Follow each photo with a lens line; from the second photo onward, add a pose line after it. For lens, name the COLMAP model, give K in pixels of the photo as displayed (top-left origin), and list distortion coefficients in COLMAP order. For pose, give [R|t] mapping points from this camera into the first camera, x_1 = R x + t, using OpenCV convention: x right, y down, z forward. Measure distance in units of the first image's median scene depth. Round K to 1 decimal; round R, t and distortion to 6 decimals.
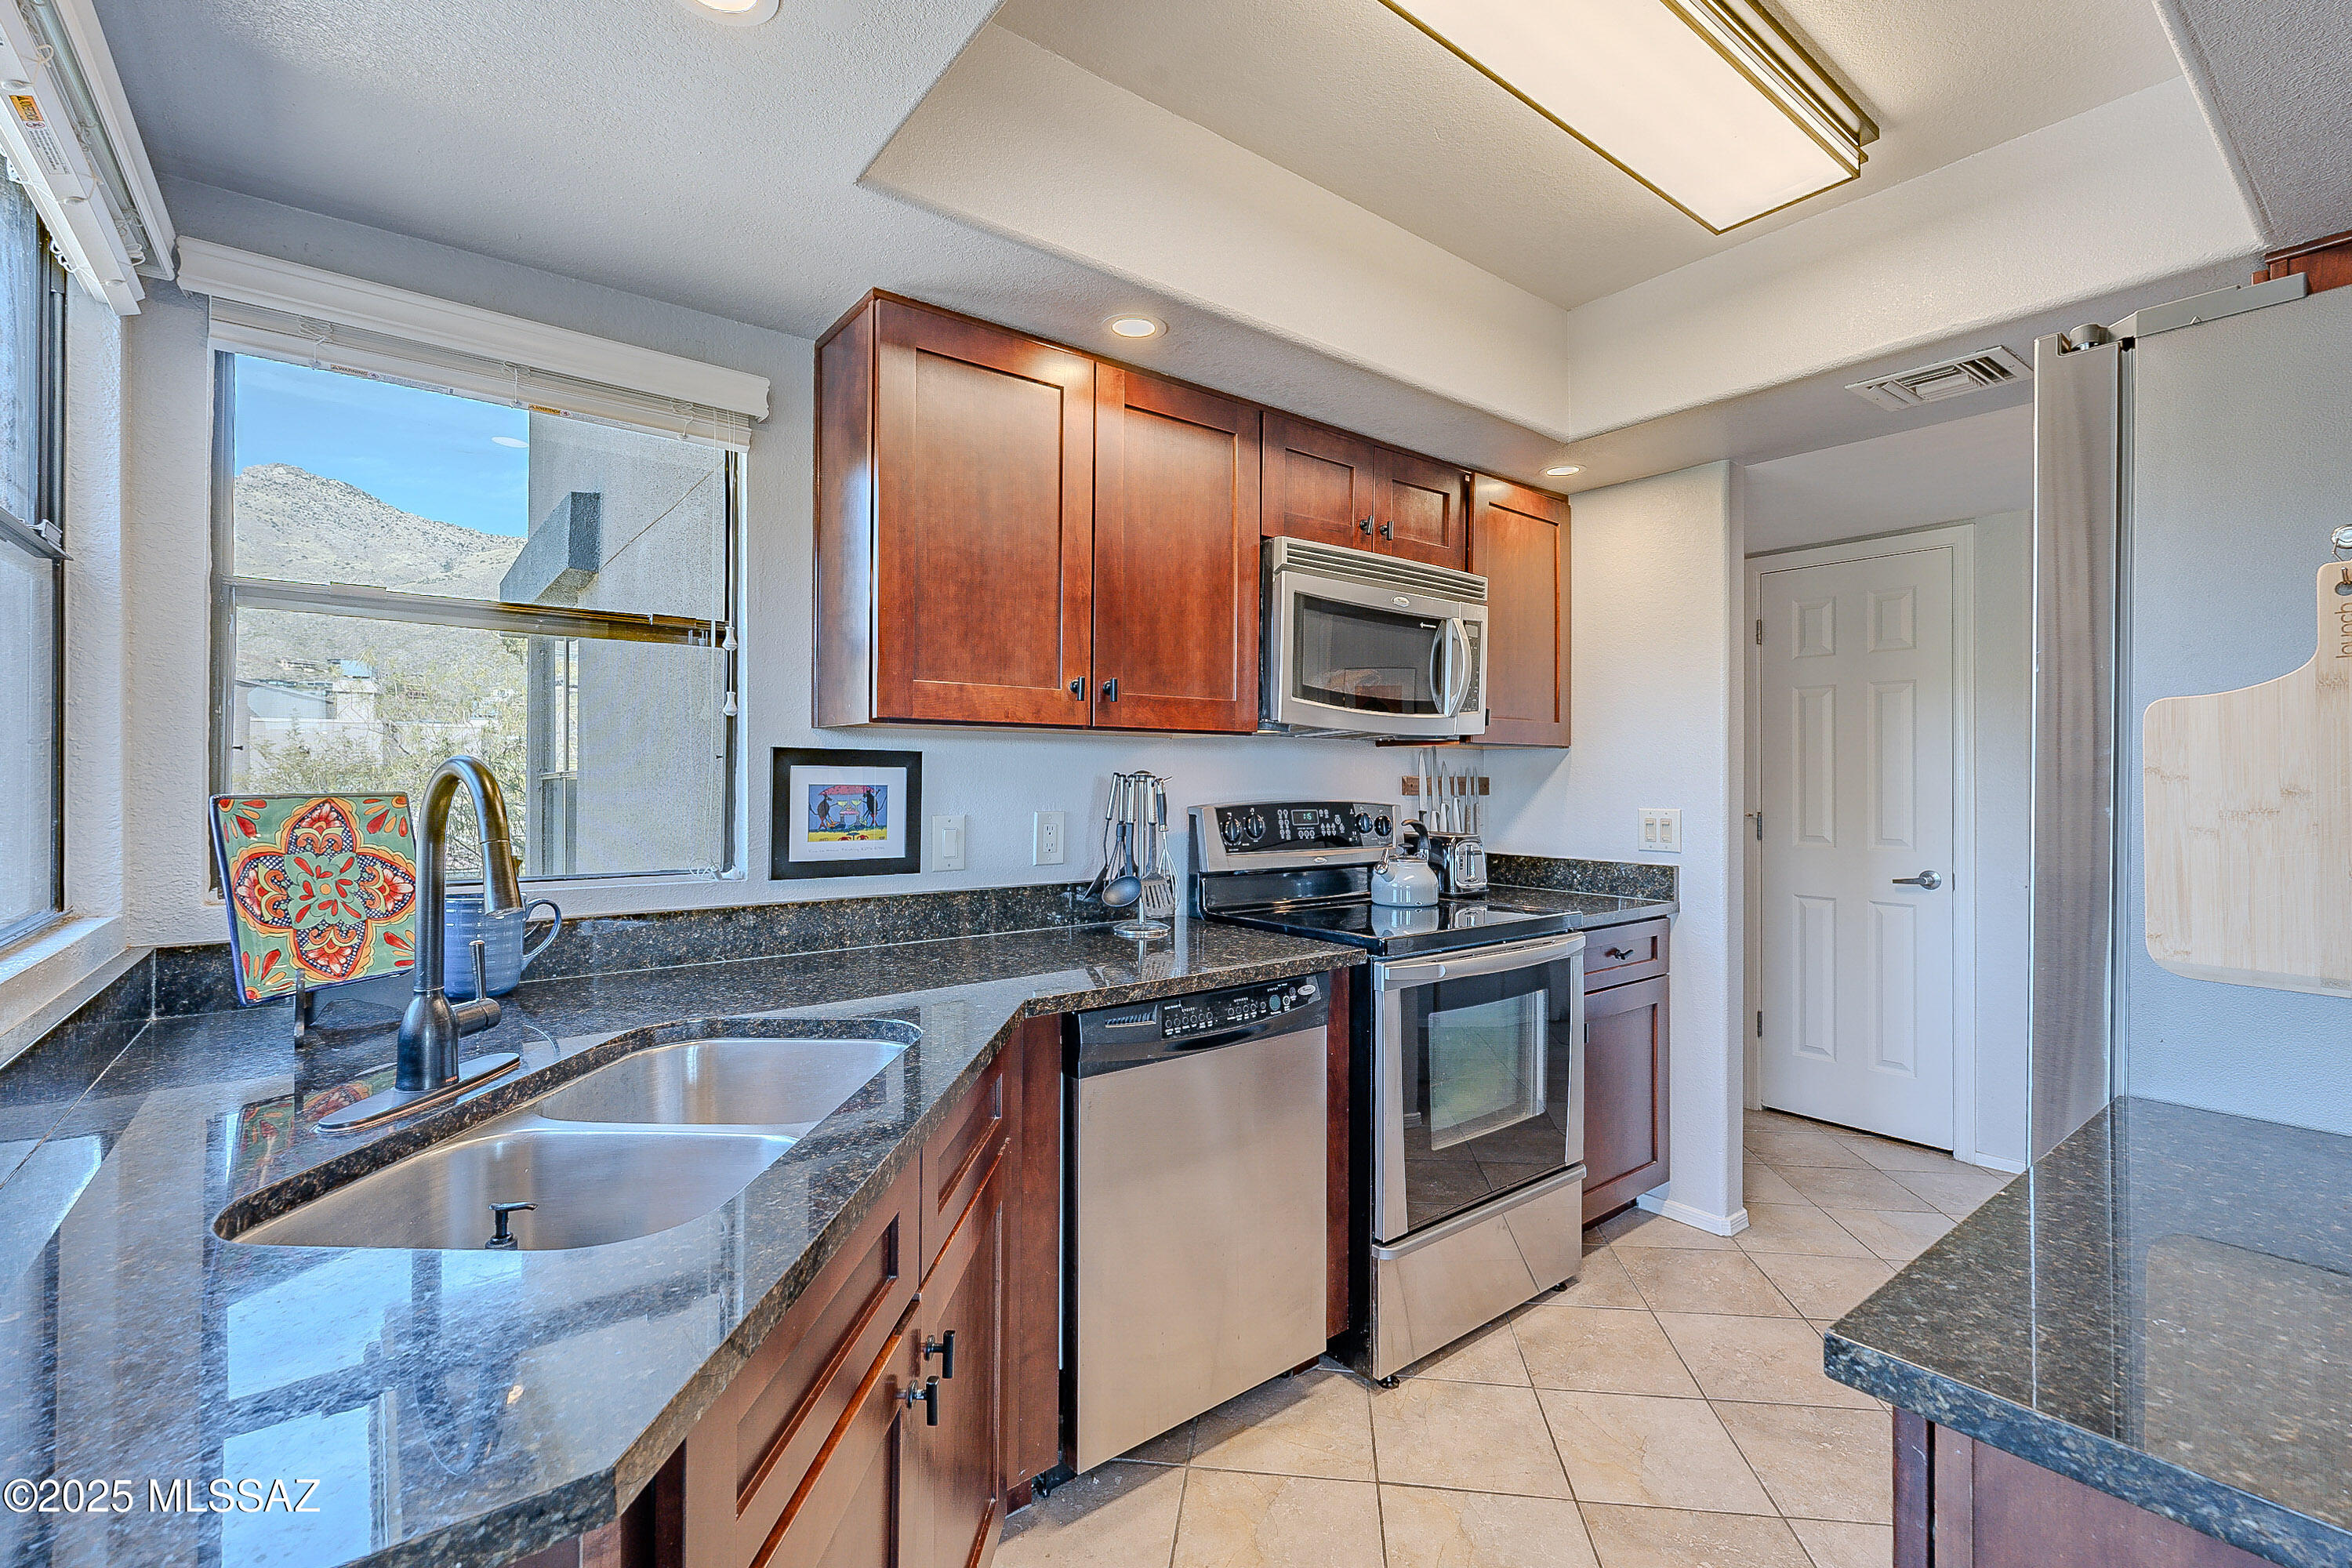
lens RADIAL K [[1031.6, 0, 1177.4], [0, 1031.6, 781.6], [0, 0, 1]] dist [0.003041, 0.000314]
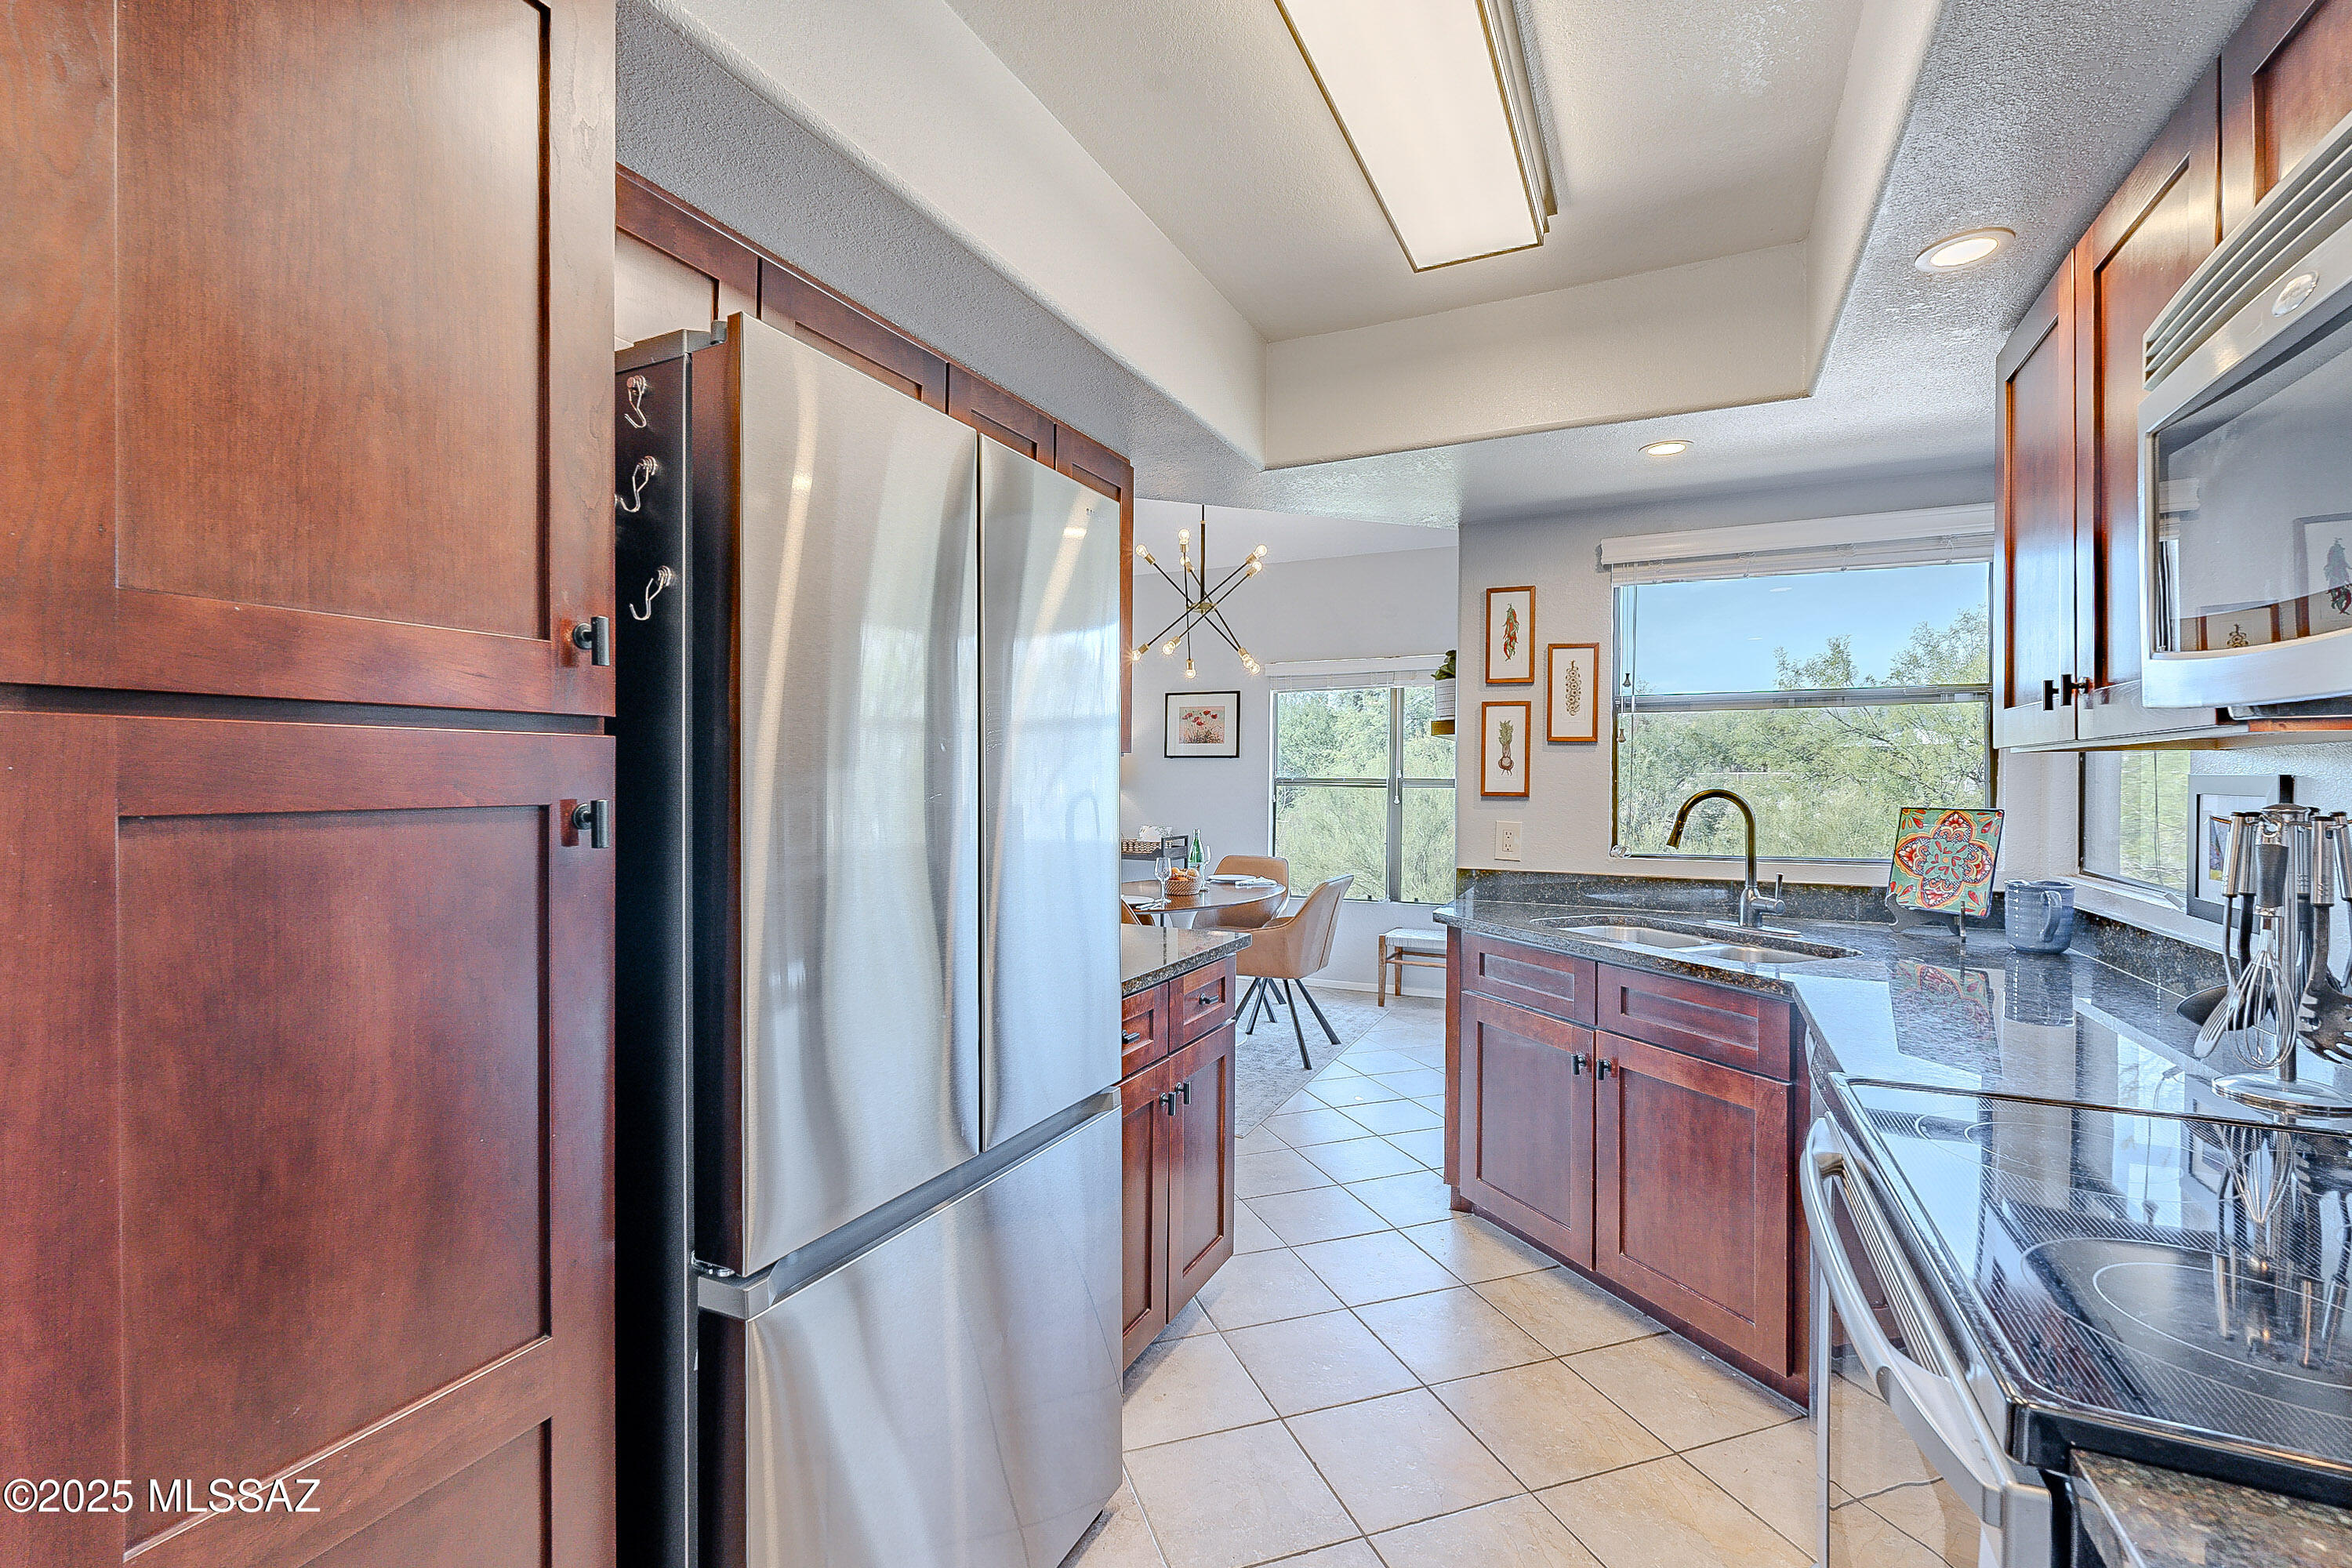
lens RADIAL K [[1031.6, 0, 1177.4], [0, 1031.6, 781.6], [0, 0, 1]] dist [0.003041, 0.000314]
pose [[-0.900419, -0.007015, -0.434967, 1.113185], [-0.011028, 0.999917, 0.006704, -0.030672], [0.434884, 0.010834, -0.900421, 1.887758]]
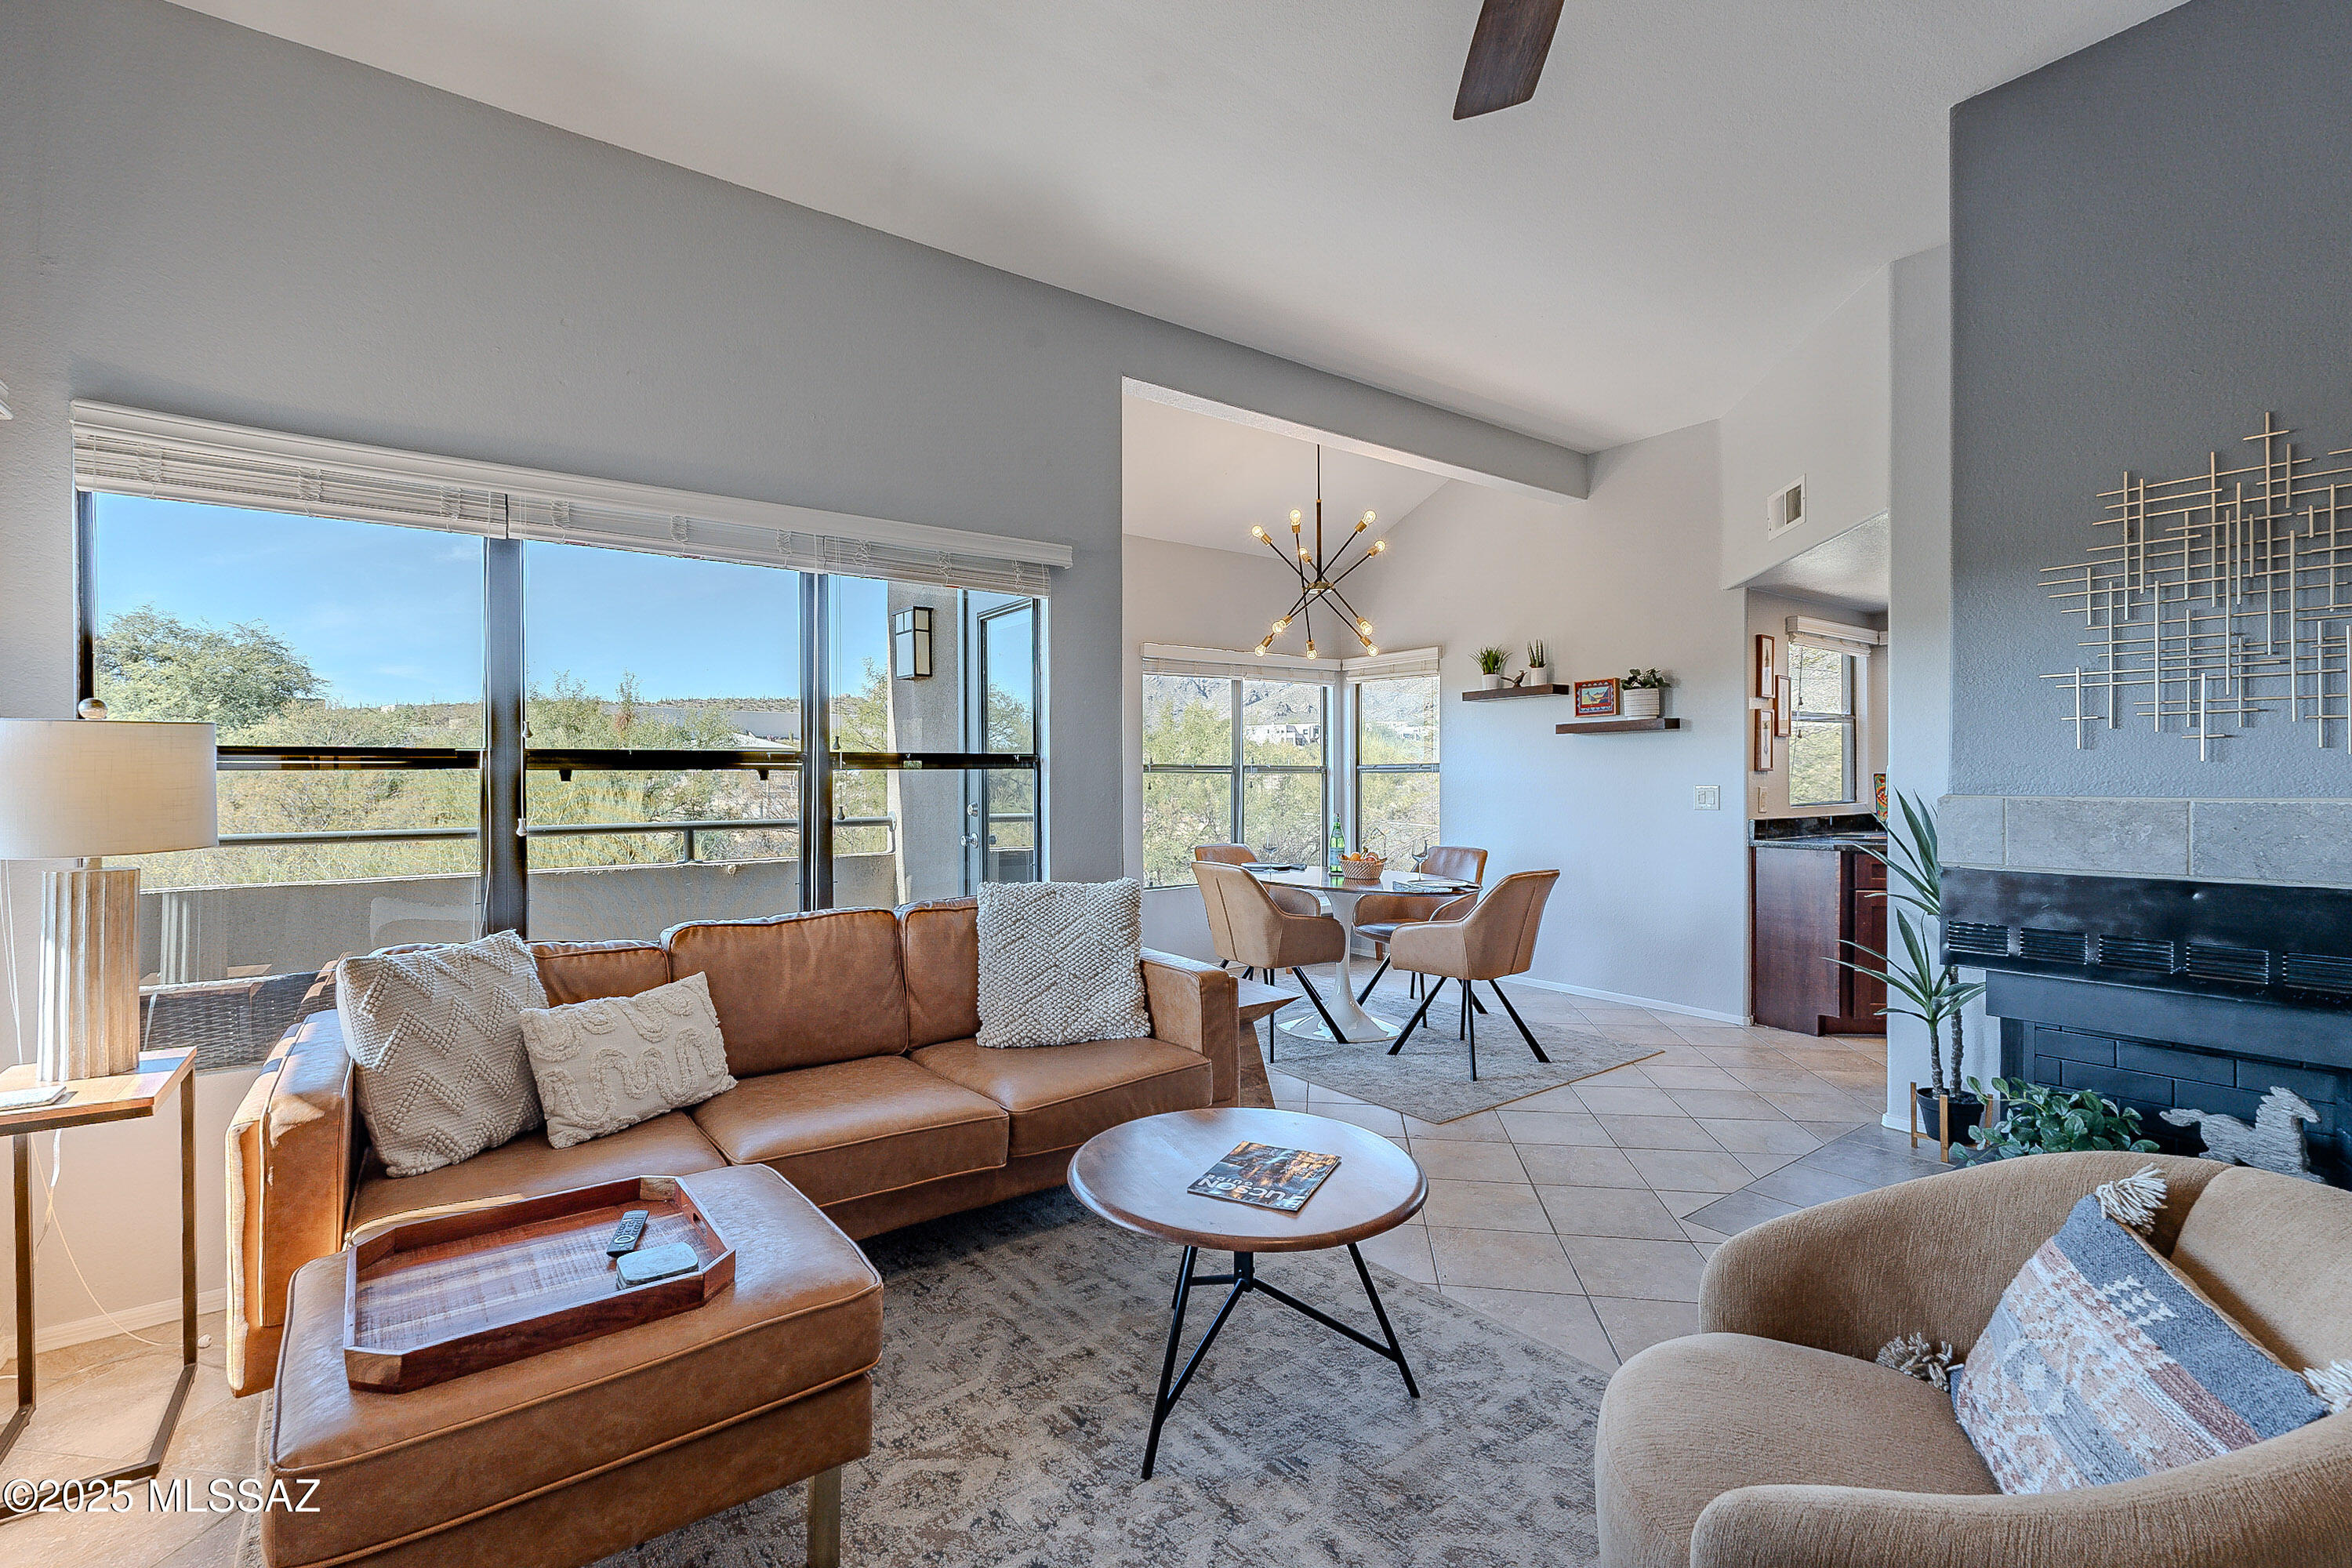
lens RADIAL K [[1031.6, 0, 1177.4], [0, 1031.6, 781.6], [0, 0, 1]] dist [0.003041, 0.000314]
pose [[-0.028829, -0.001140, -0.999584, 2.898025], [-0.000861, 0.999999, -0.001116, 0.046761], [0.999584, 0.000828, -0.028830, -1.492215]]
